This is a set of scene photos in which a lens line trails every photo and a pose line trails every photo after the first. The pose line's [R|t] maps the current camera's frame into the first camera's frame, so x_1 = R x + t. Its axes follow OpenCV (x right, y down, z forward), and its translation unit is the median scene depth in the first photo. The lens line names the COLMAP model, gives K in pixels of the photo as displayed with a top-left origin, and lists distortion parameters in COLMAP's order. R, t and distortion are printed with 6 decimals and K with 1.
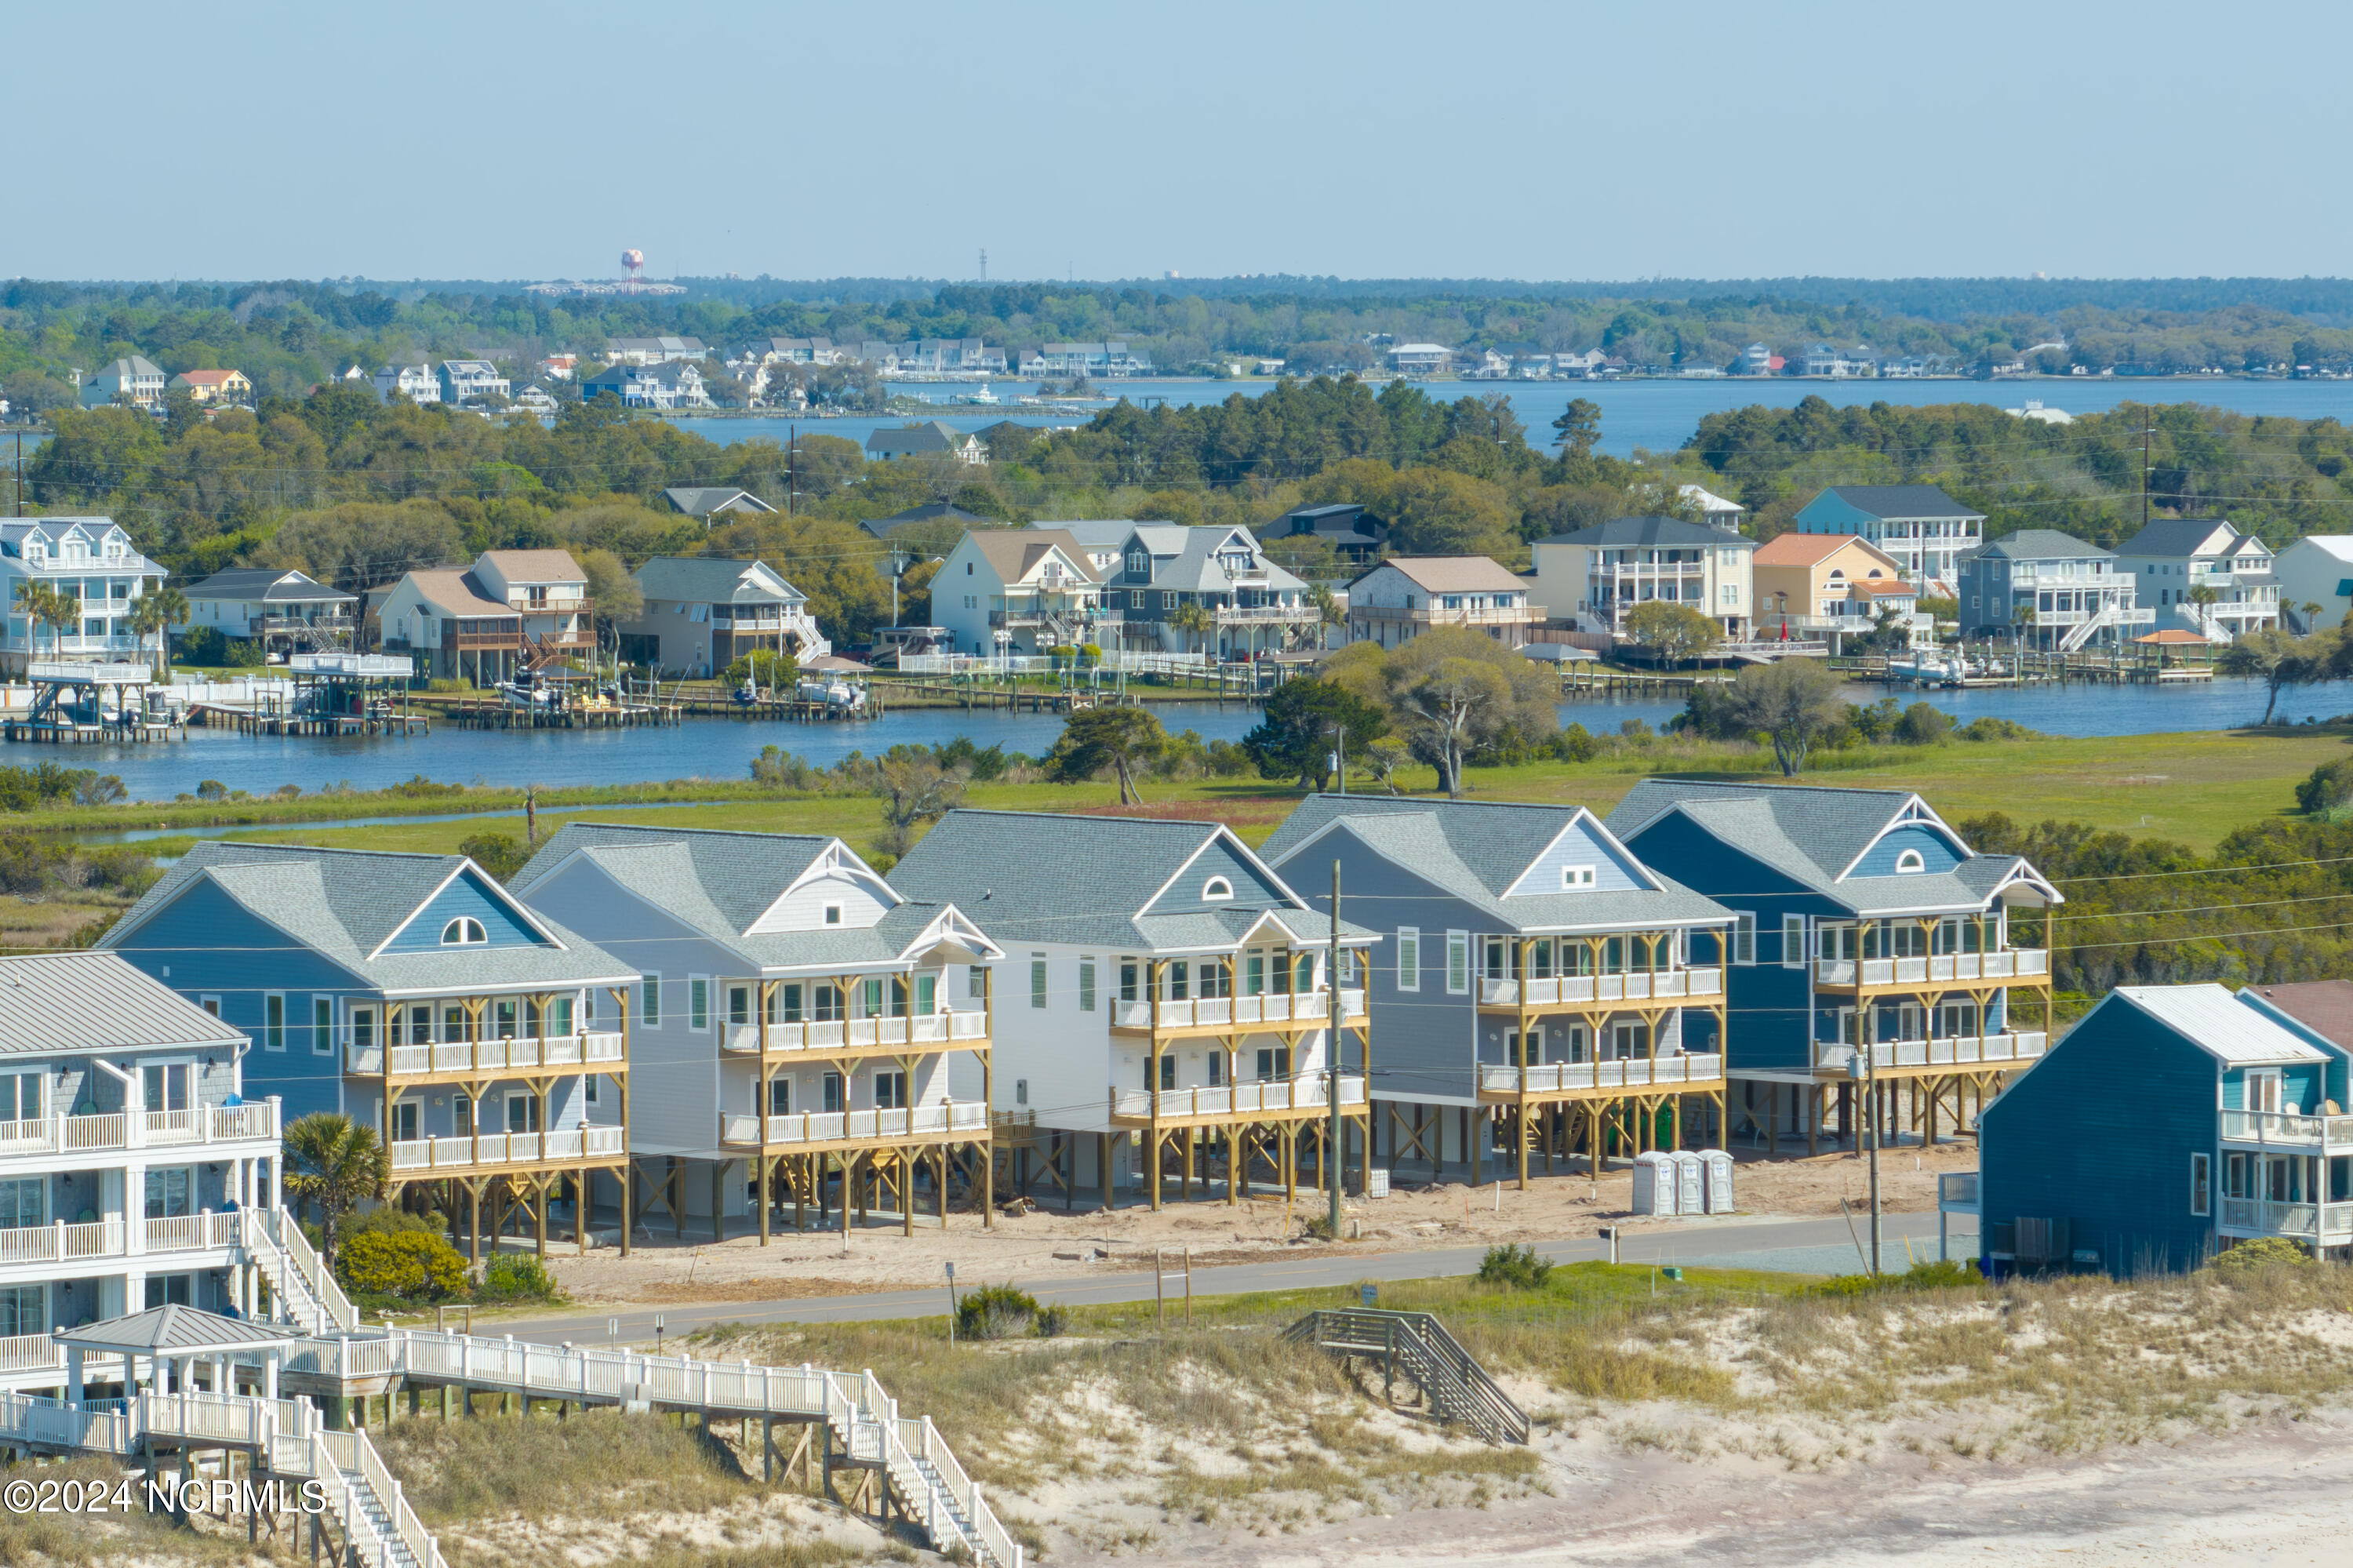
lens RADIAL K [[11021.6, 0, 1176.5], [0, 11021.6, 784.0], [0, 0, 1]] dist [0.101807, -1.682637]
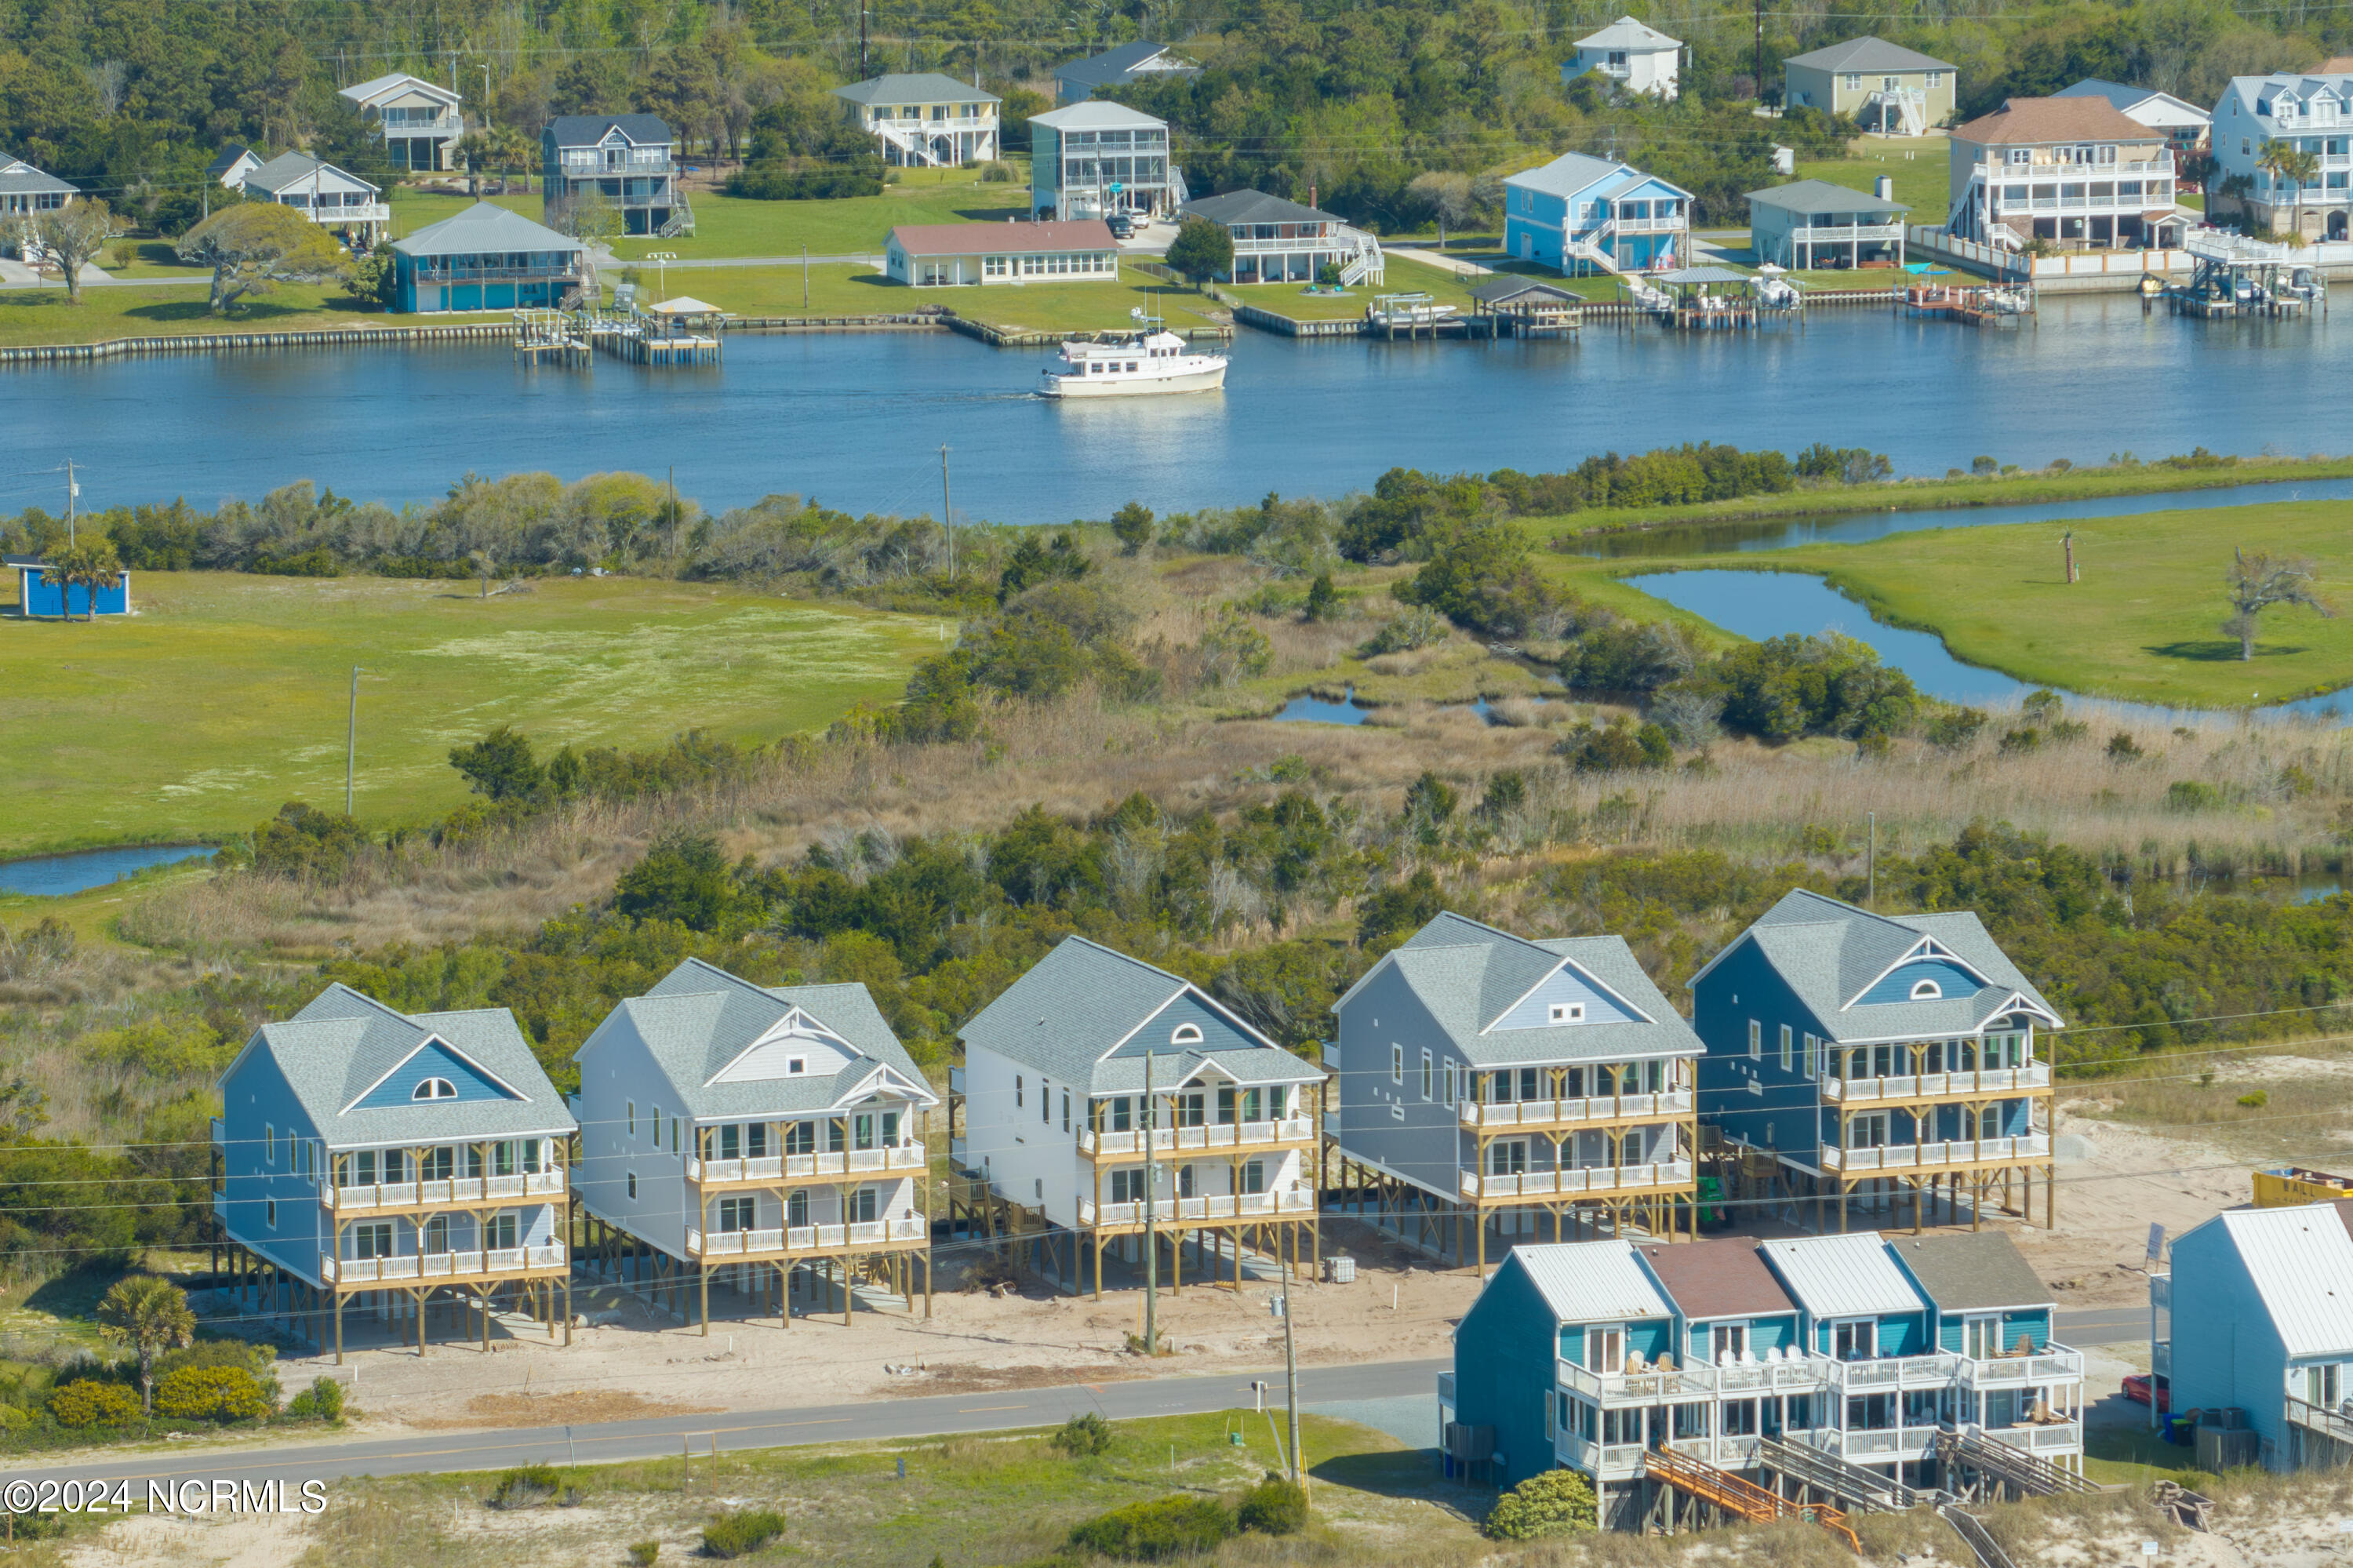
lens RADIAL K [[11021.6, 0, 1176.5], [0, 11021.6, 784.0], [0, 0, 1]] dist [0.101807, -1.682637]
pose [[0.929288, 0.044151, -0.366708, 0.437467], [-0.008660, 0.995161, 0.097871, -0.133948], [0.369254, -0.087774, 0.925174, -0.126587]]
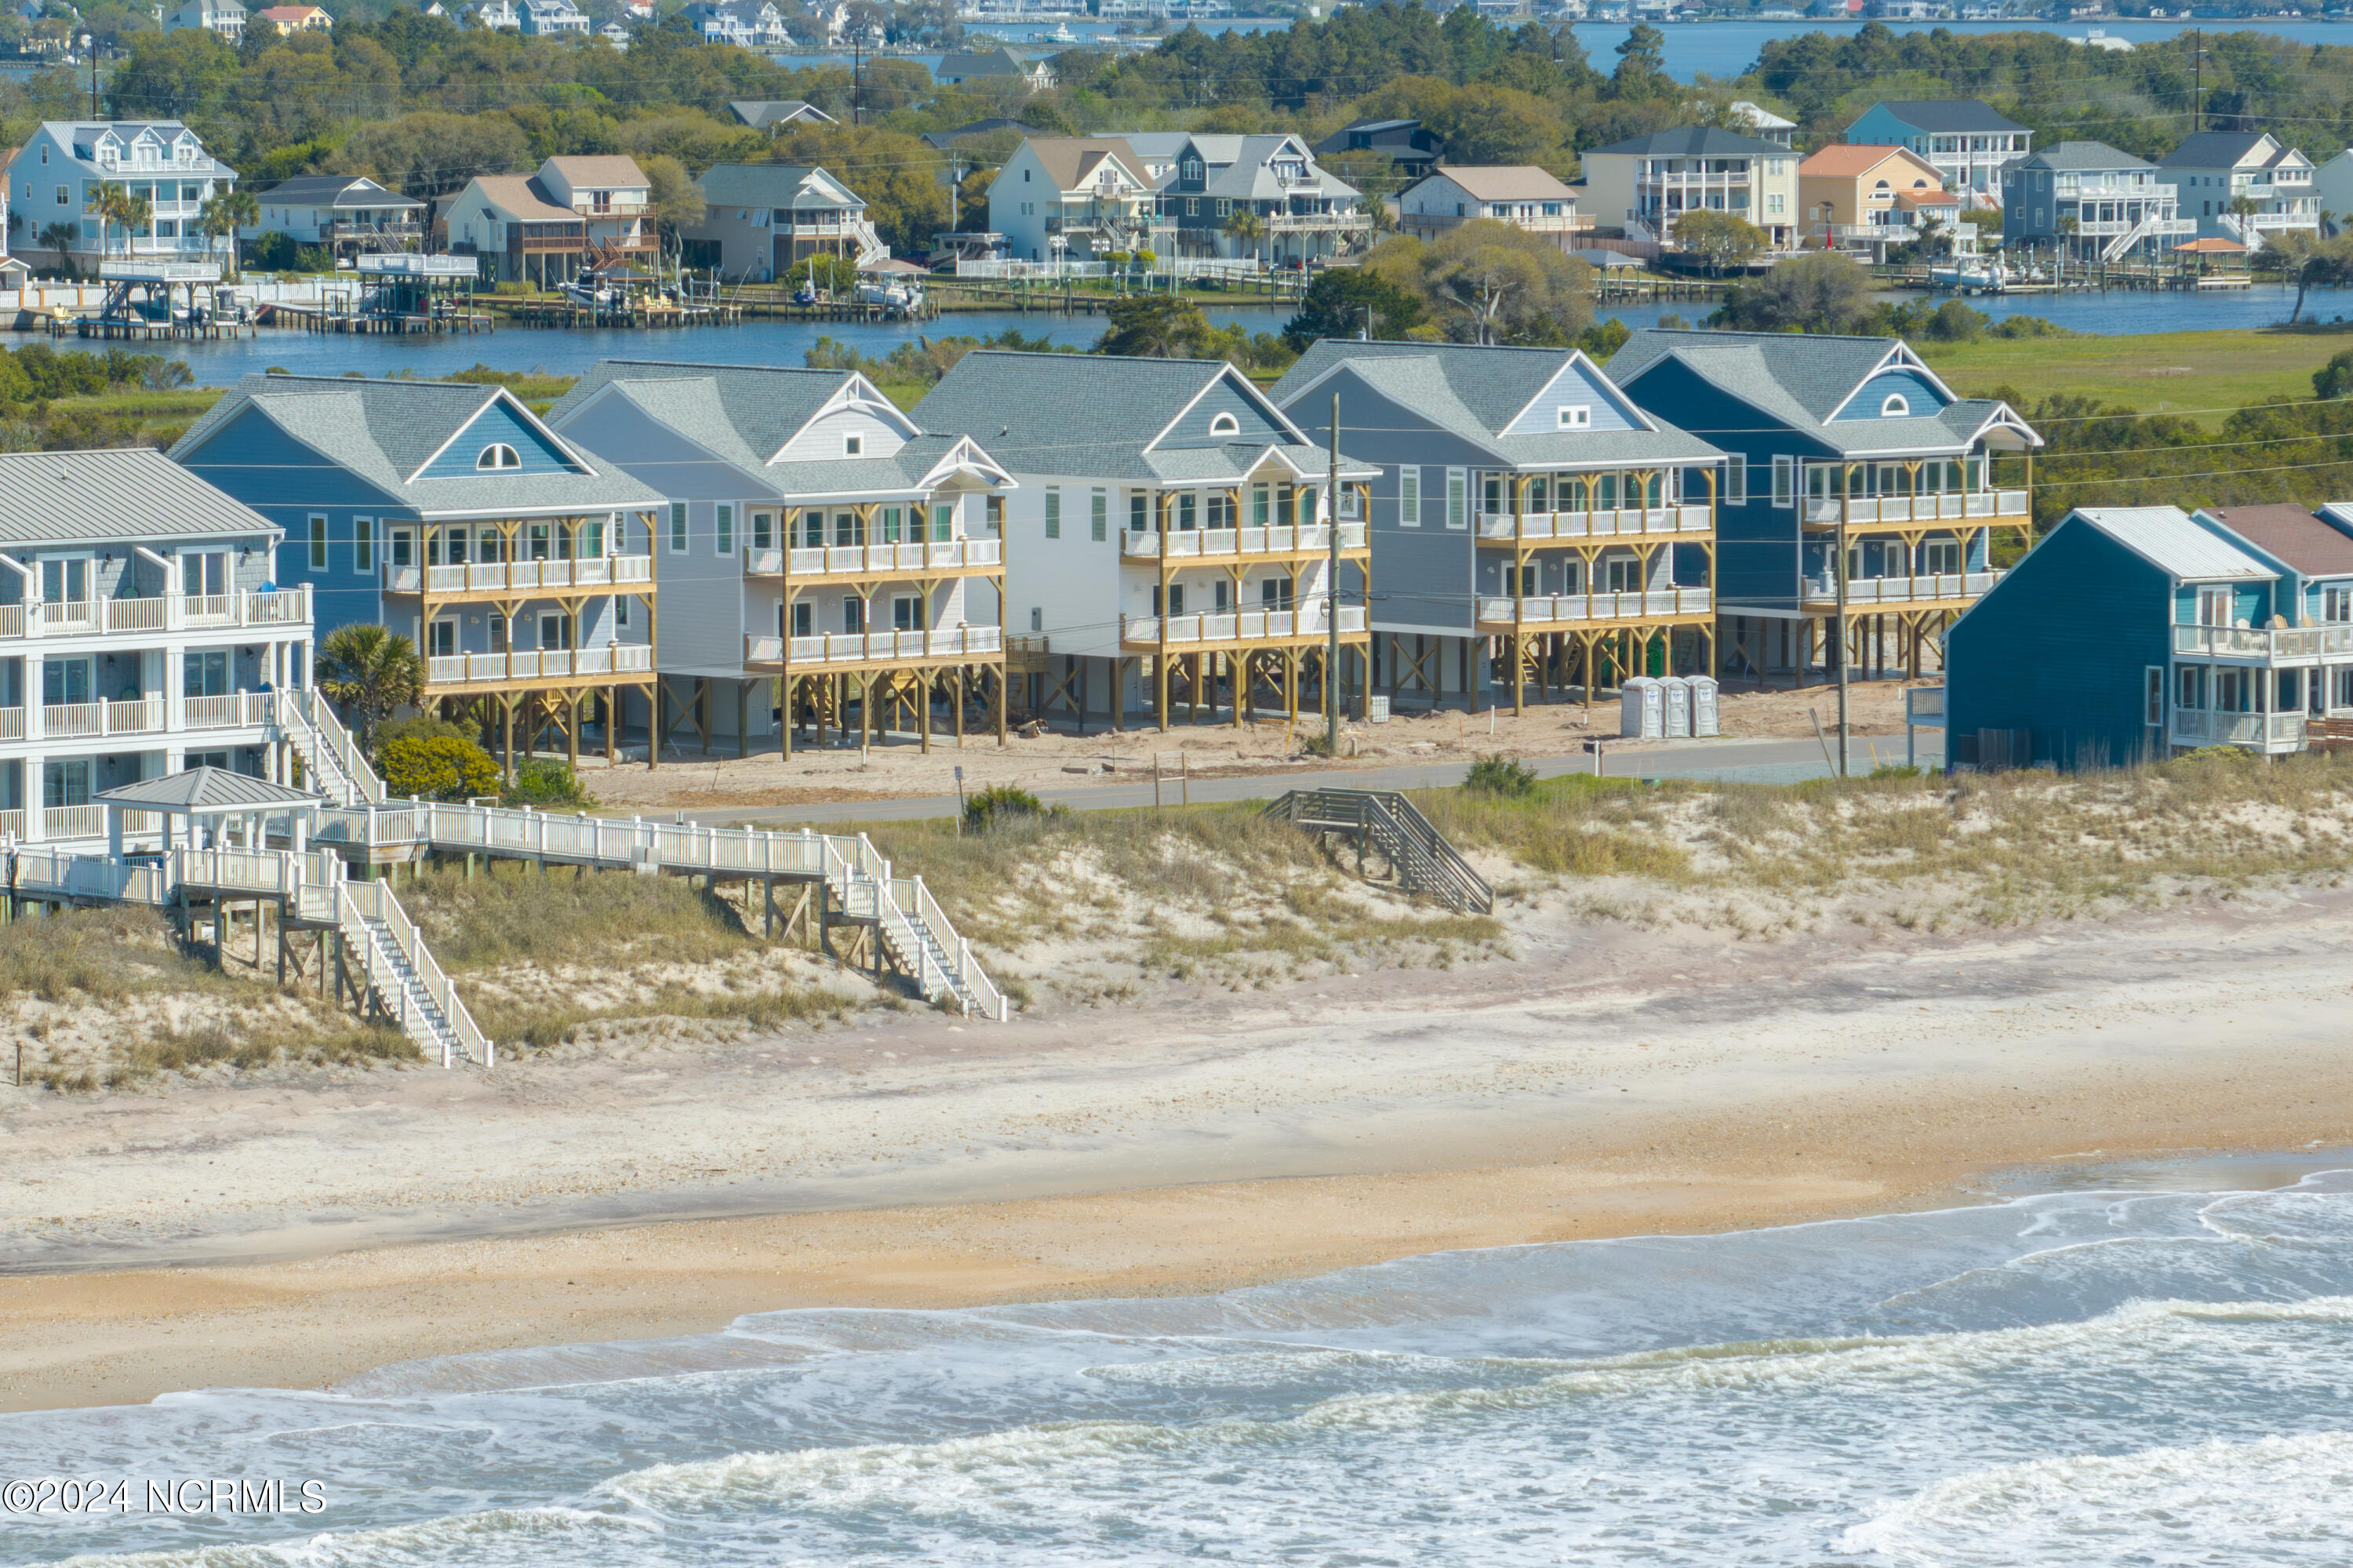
lens RADIAL K [[11008.1, 0, 1161.8], [0, 11008.1, 782.5], [0, 0, 1]] dist [0.077909, 0.980938]
pose [[0.999957, 0.001979, -0.009062, 0.007109], [-0.001691, 0.999499, 0.031592, 0.010154], [0.009119, -0.031575, 0.999460, -0.039904]]
